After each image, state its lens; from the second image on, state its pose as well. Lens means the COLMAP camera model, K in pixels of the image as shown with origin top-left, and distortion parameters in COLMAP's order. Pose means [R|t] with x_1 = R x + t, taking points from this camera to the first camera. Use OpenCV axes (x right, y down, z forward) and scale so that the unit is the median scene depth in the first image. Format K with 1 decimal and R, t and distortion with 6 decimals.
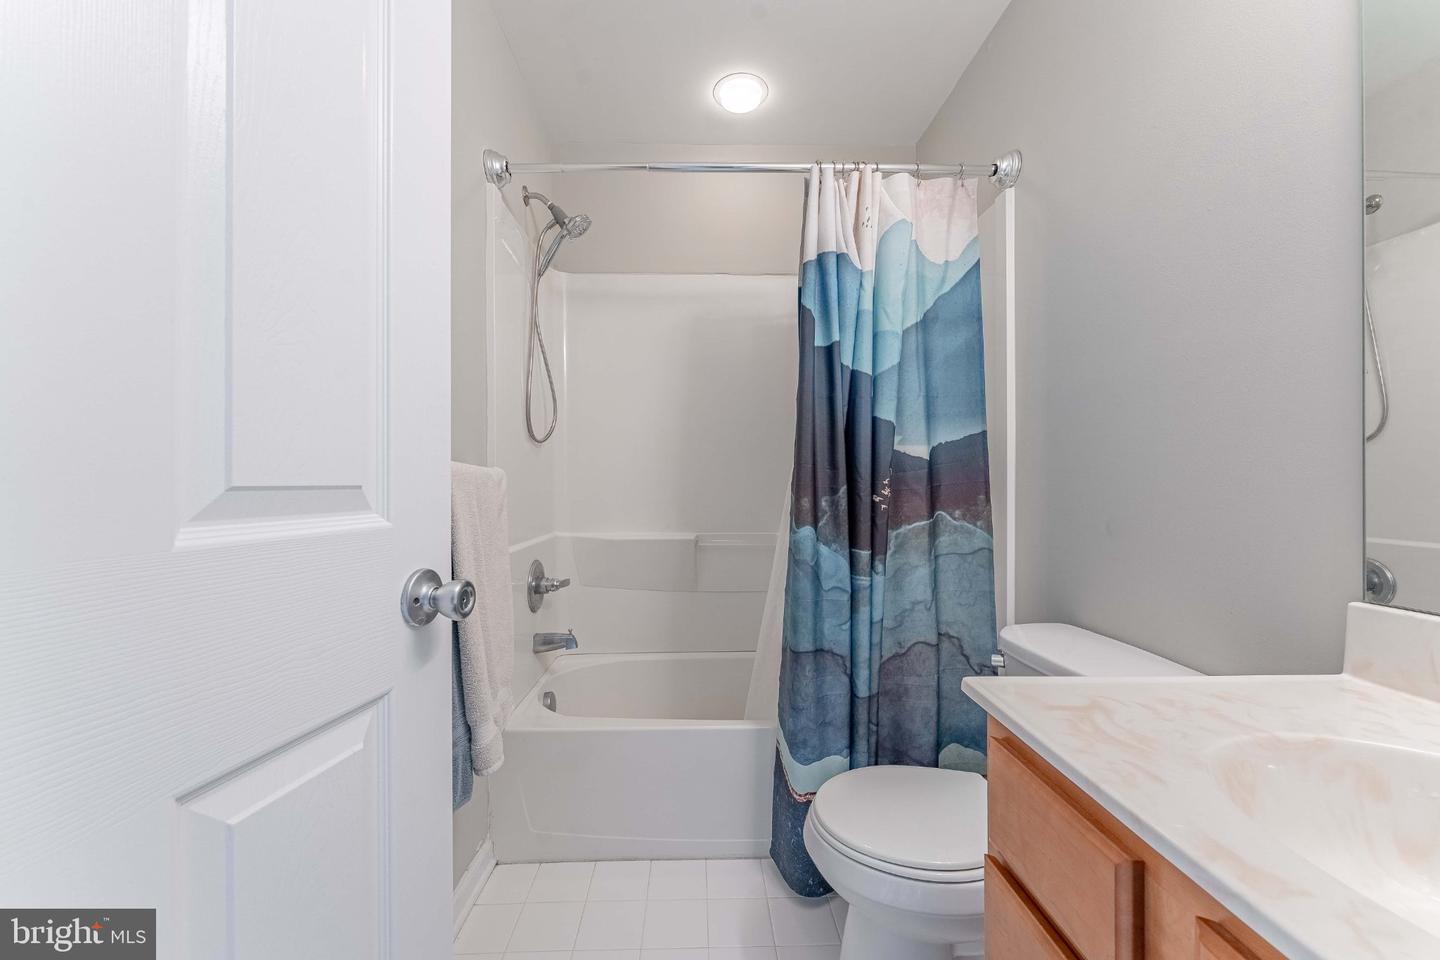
lens RADIAL K [[577.9, 0, 714.9], [0, 577.9, 484.8], [0, 0, 1]] dist [0.001515, 0.000086]
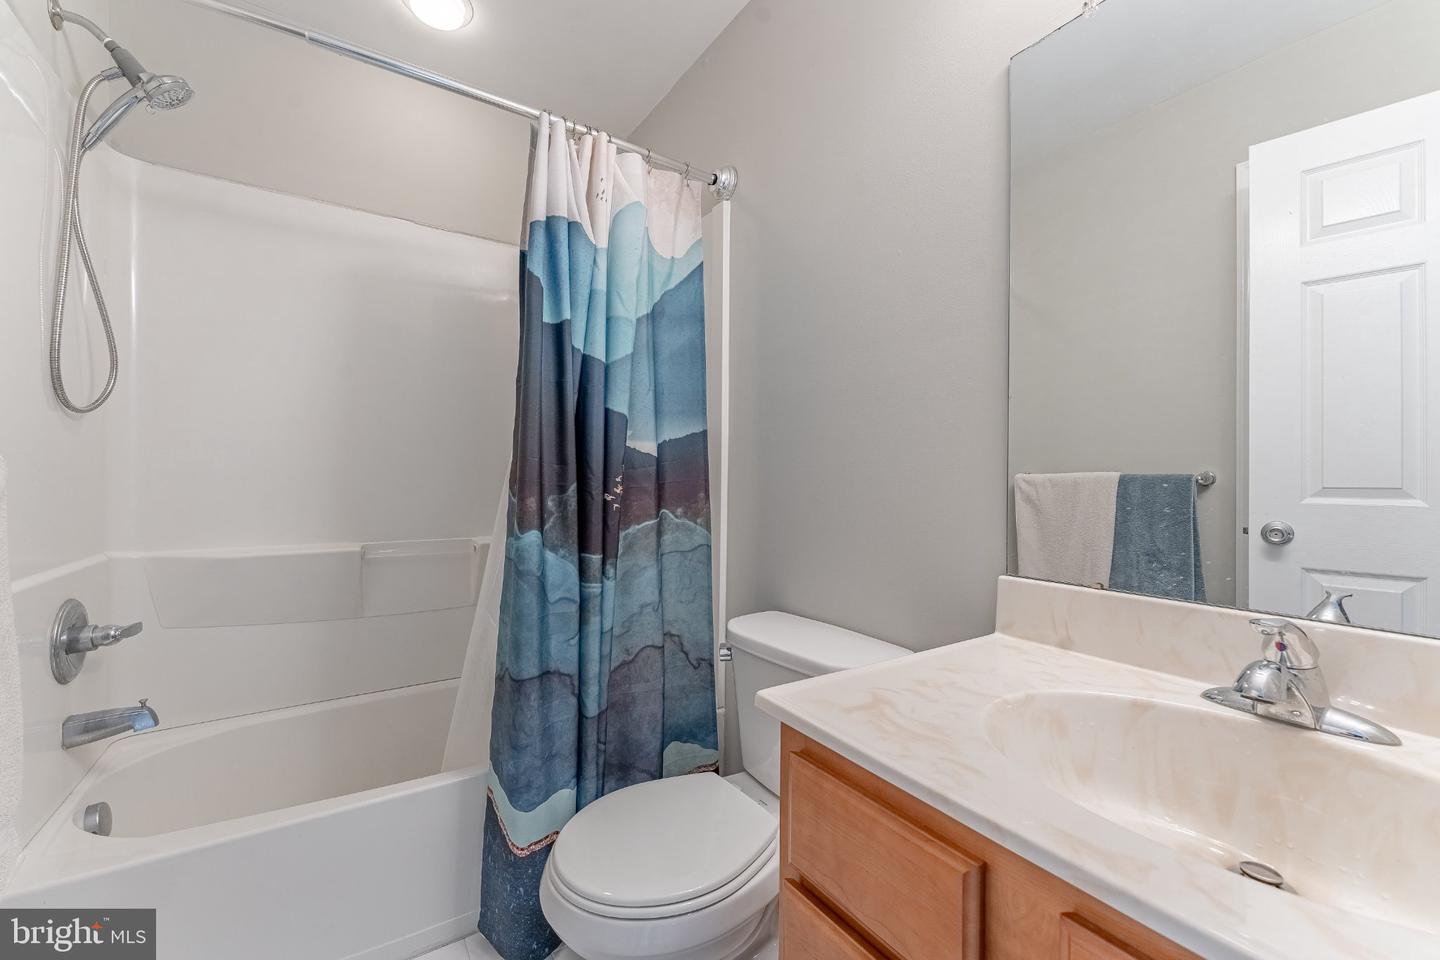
lens RADIAL K [[576.3, 0, 720.0], [0, 576.3, 480.0], [0, 0, 1]] dist [-0.002698, -0.000421]
pose [[0.846813, 0.007558, 0.531836, -0.057115], [-0.006102, 0.999971, -0.004496, -0.000645], [-0.531855, 0.000562, 0.846835, 0.127530]]
